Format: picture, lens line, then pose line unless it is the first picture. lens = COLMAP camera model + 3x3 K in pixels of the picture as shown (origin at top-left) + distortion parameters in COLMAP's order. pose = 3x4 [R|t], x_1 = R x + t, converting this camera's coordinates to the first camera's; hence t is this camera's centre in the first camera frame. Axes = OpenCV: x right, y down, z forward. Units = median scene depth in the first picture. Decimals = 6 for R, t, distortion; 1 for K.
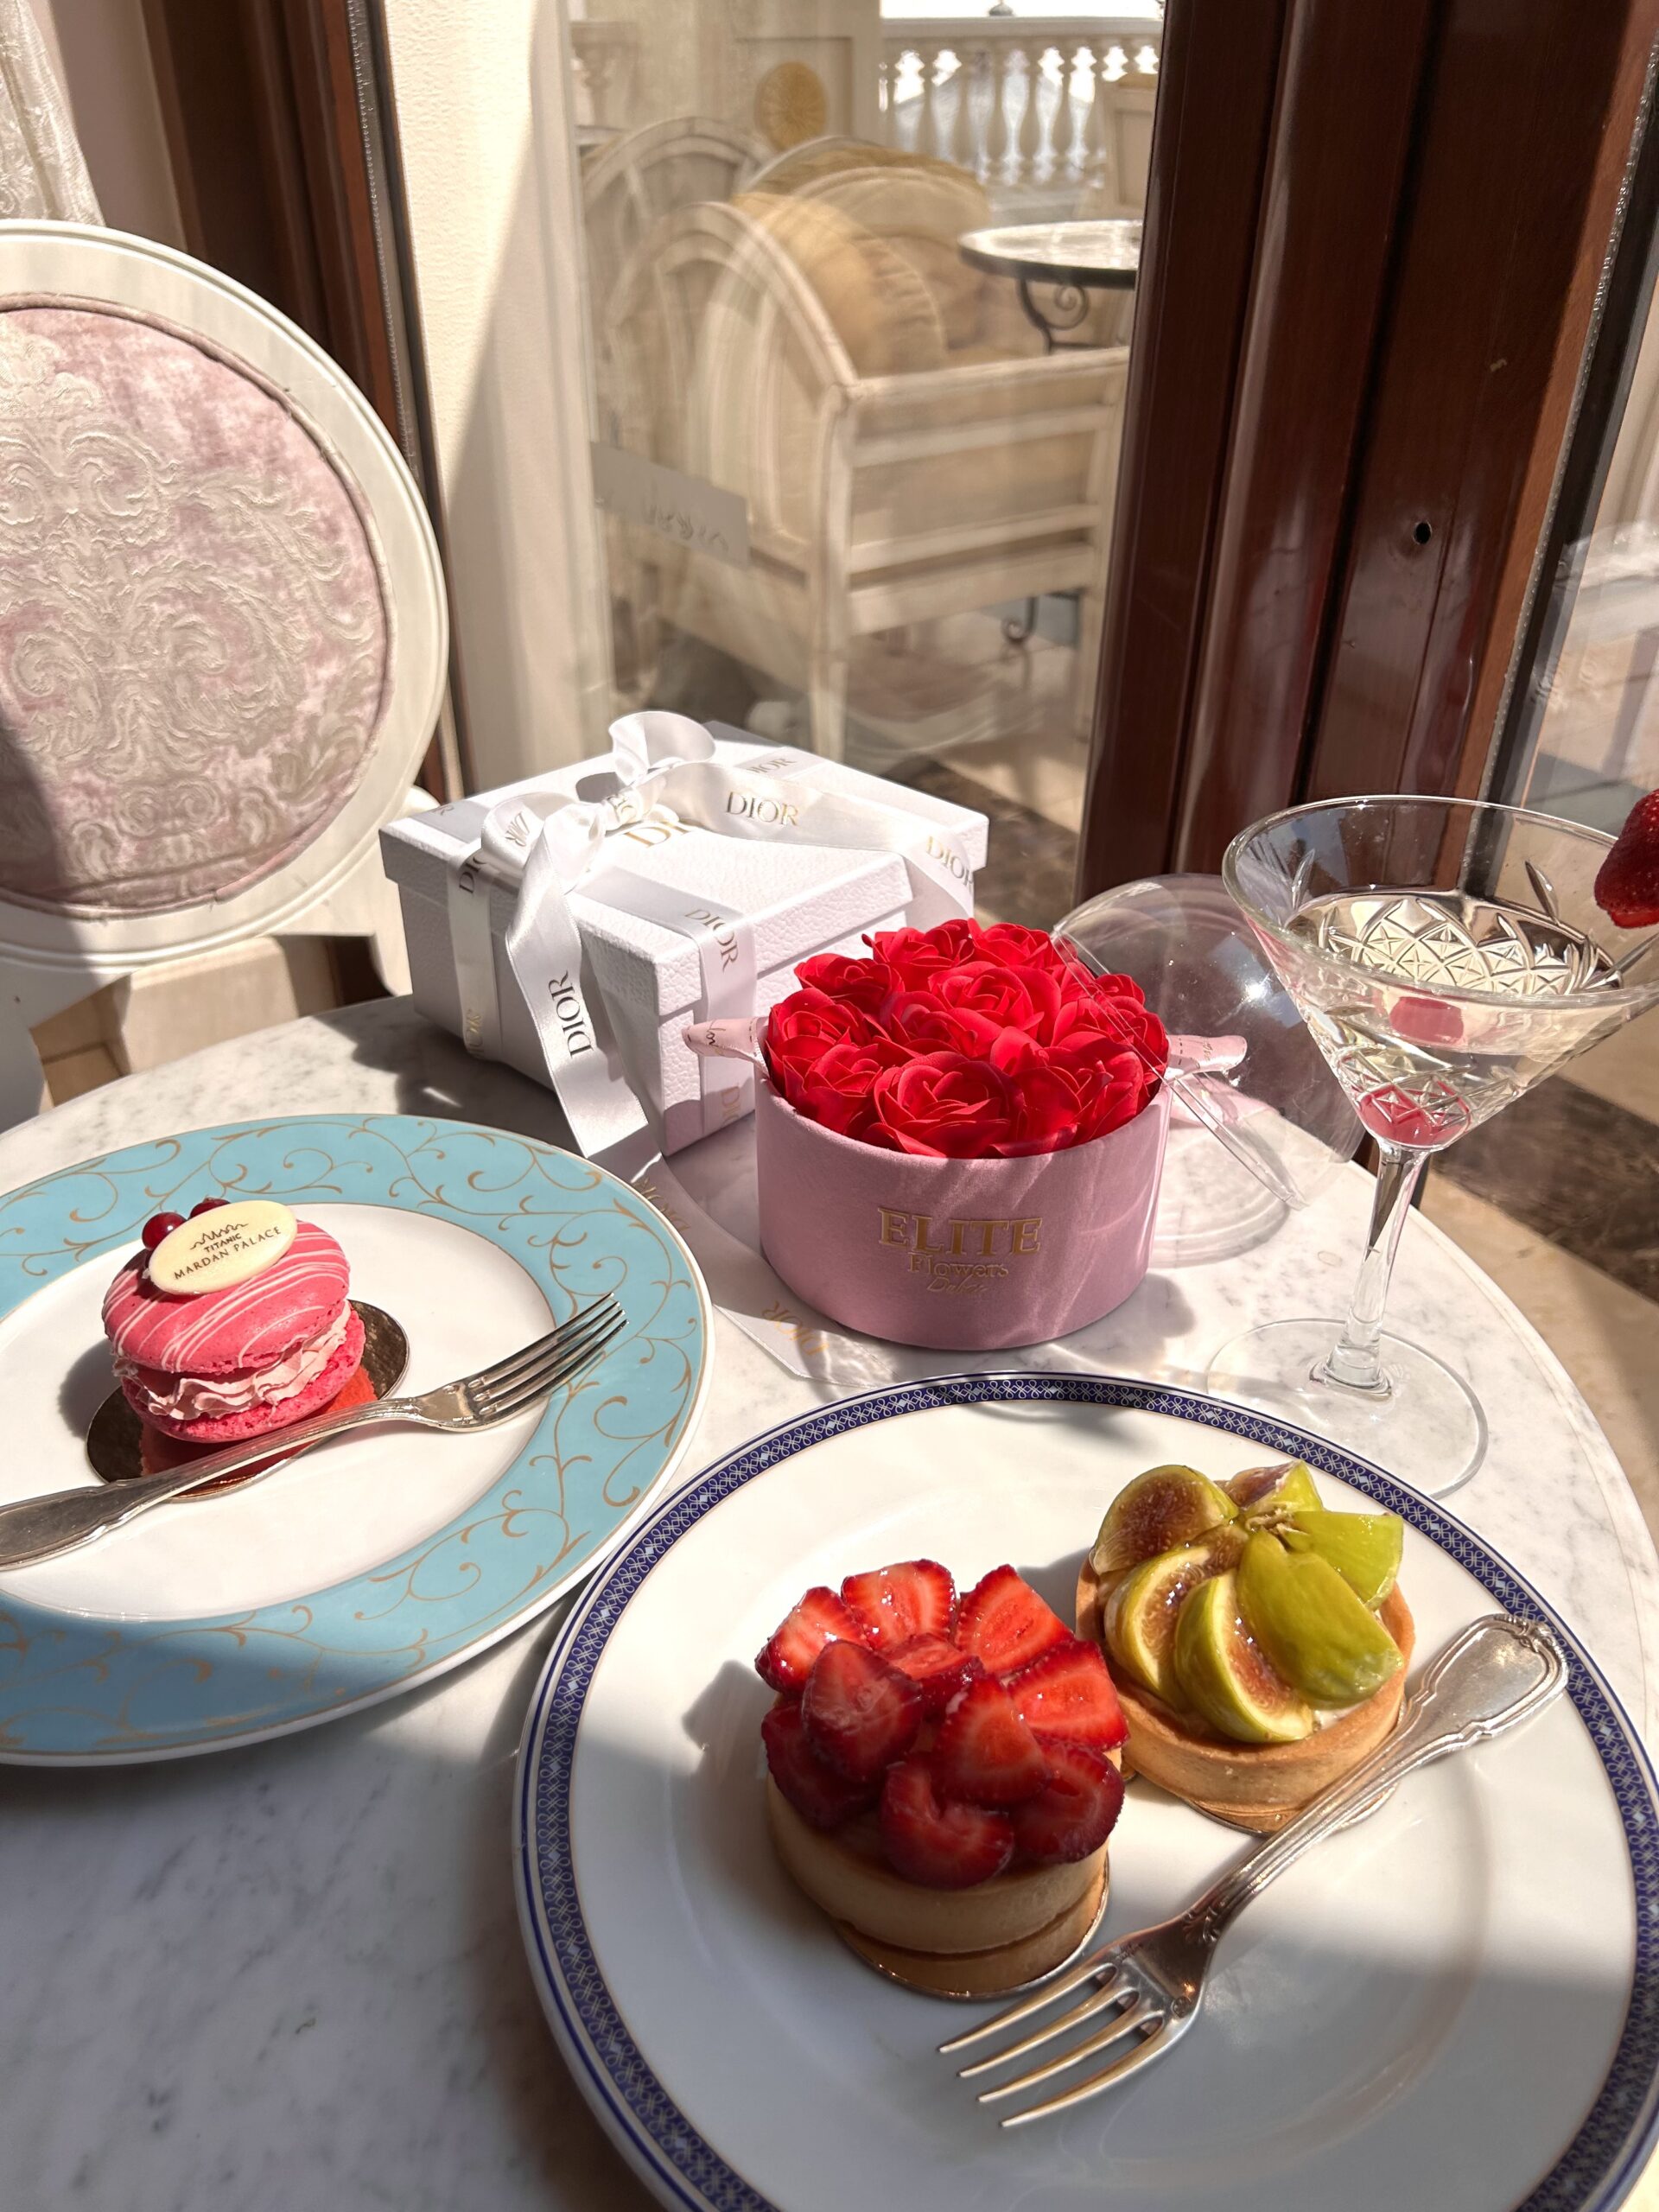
lens RADIAL K [[1659.6, 0, 827.7], [0, 1659.6, 1145.9], [0, 0, 1]] dist [0.008325, 0.002060]
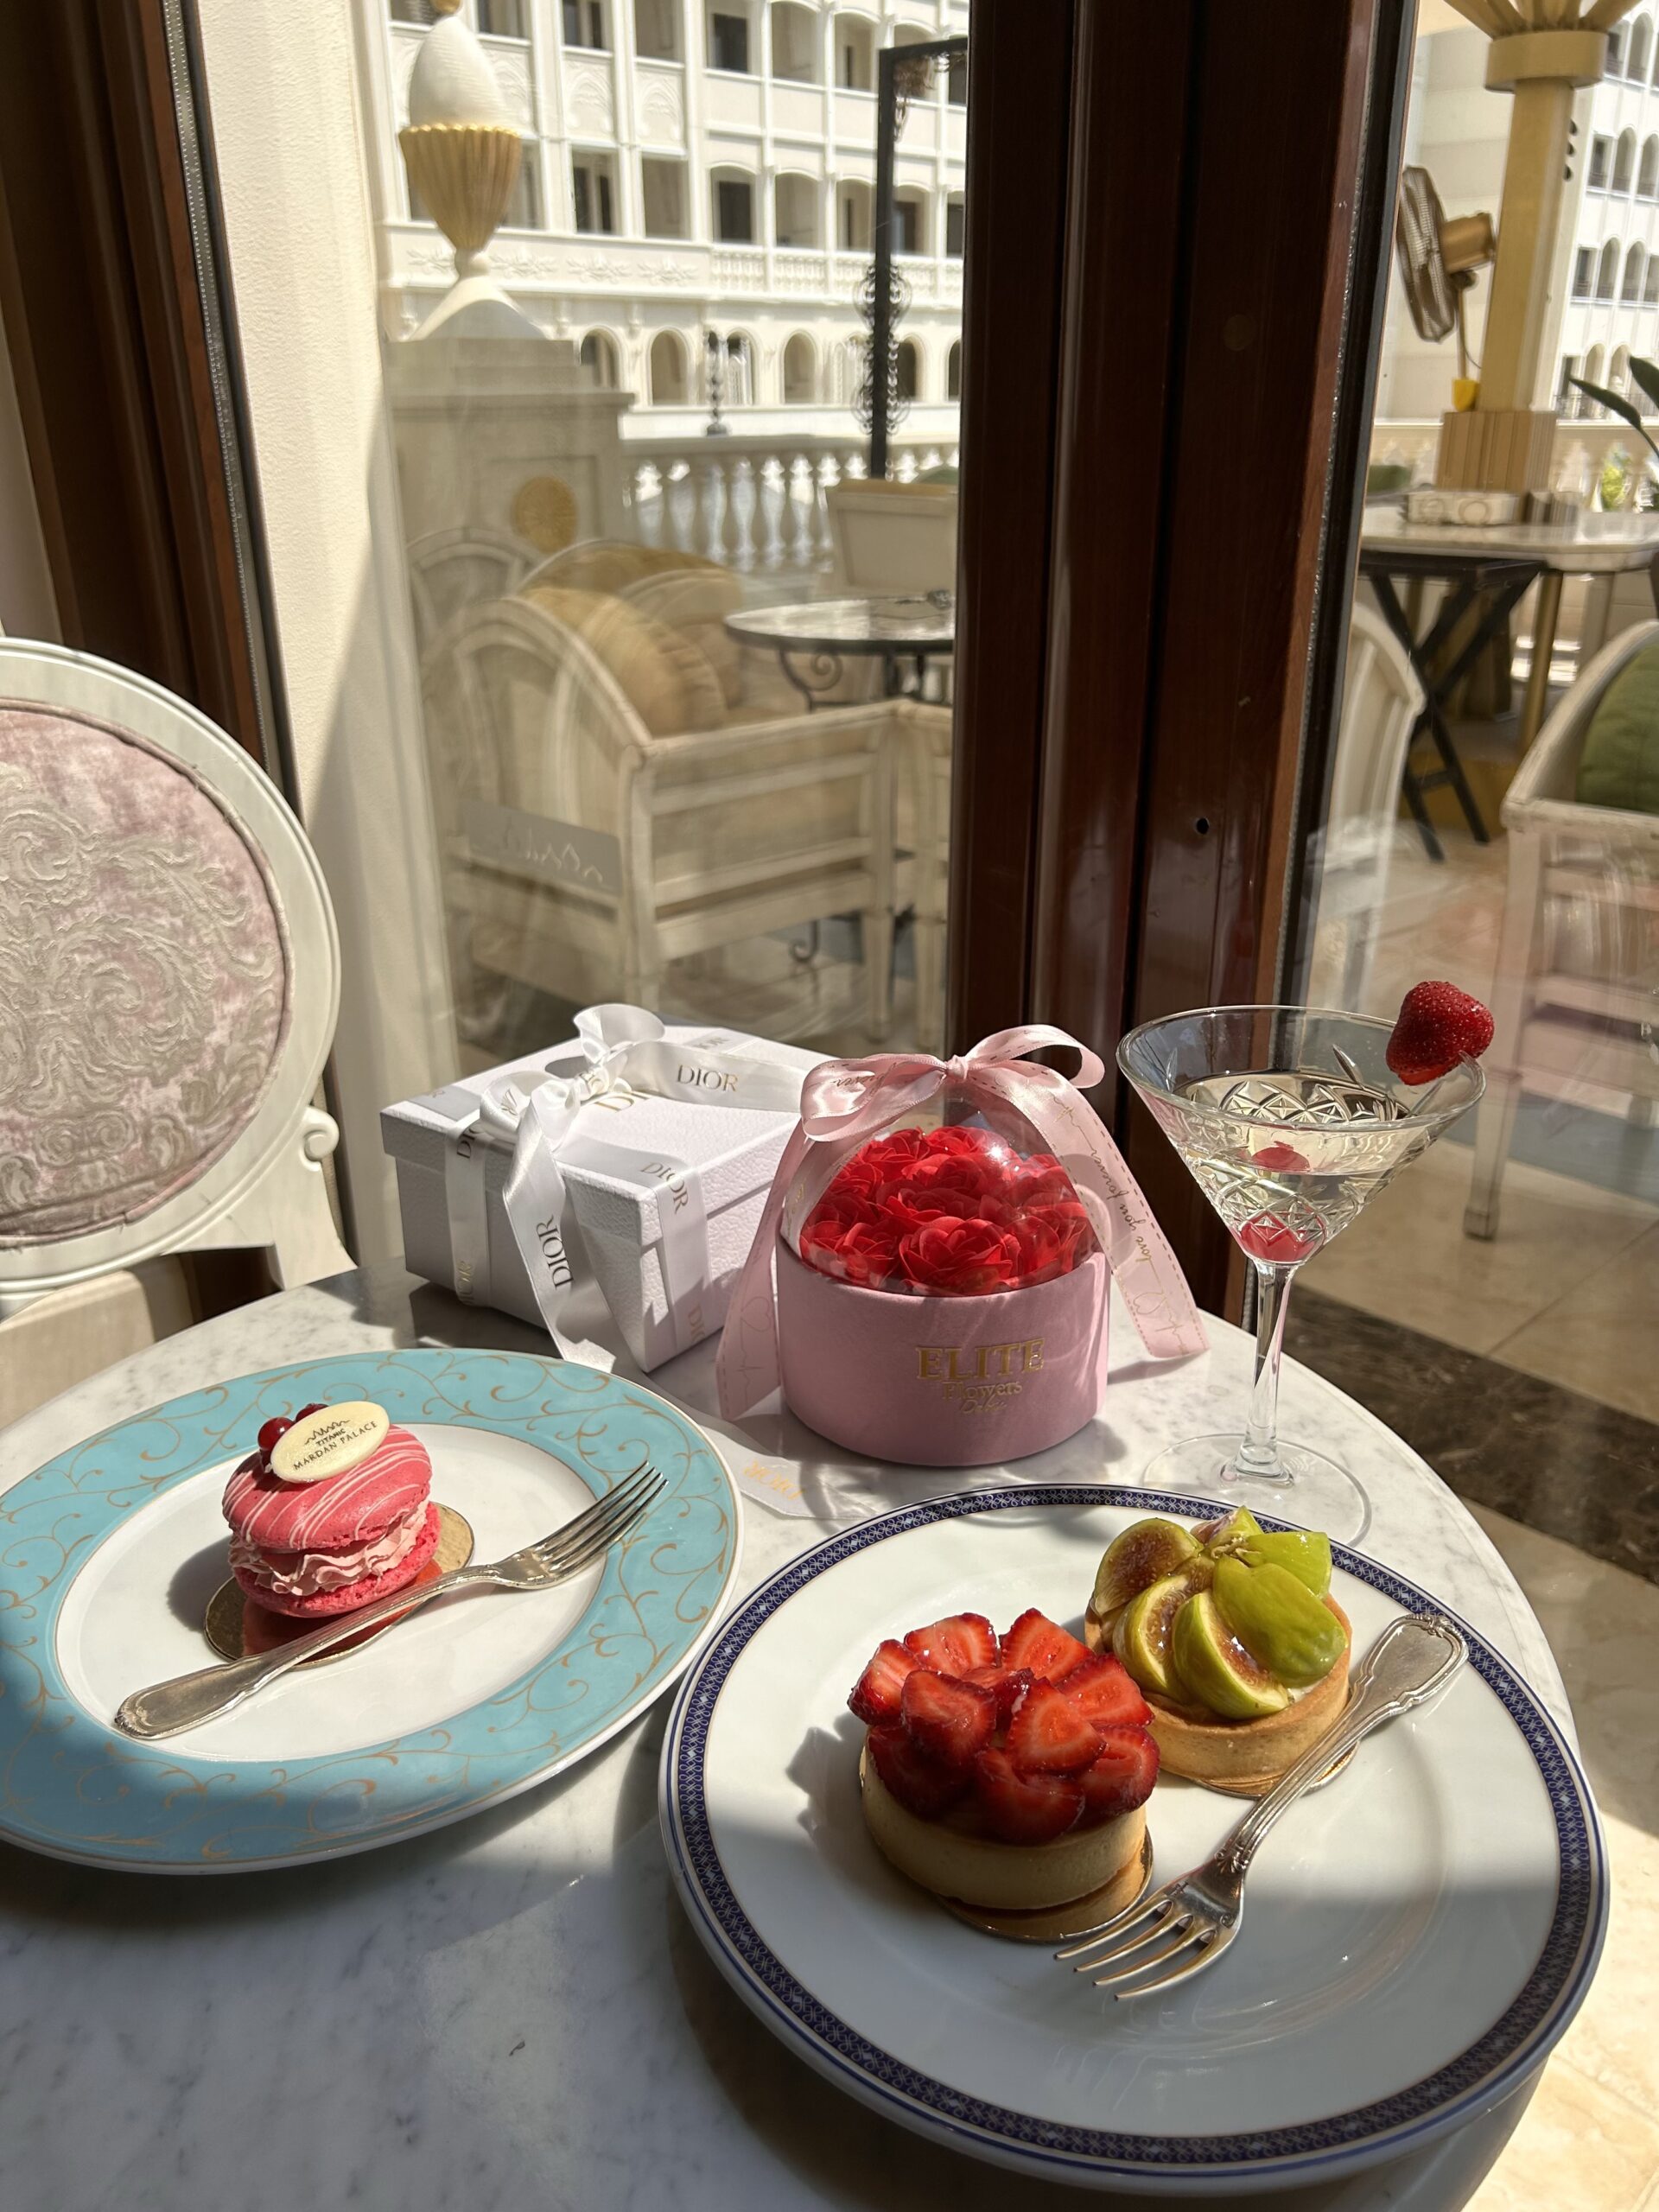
lens RADIAL K [[1659.6, 0, 827.7], [0, 1659.6, 1145.9], [0, 0, 1]] dist [0.008325, 0.002060]
pose [[0.988728, -0.075404, 0.129346, -0.068809], [0.098520, 0.978195, -0.182836, 0.047951], [-0.112739, 0.193518, 0.974598, -0.102592]]
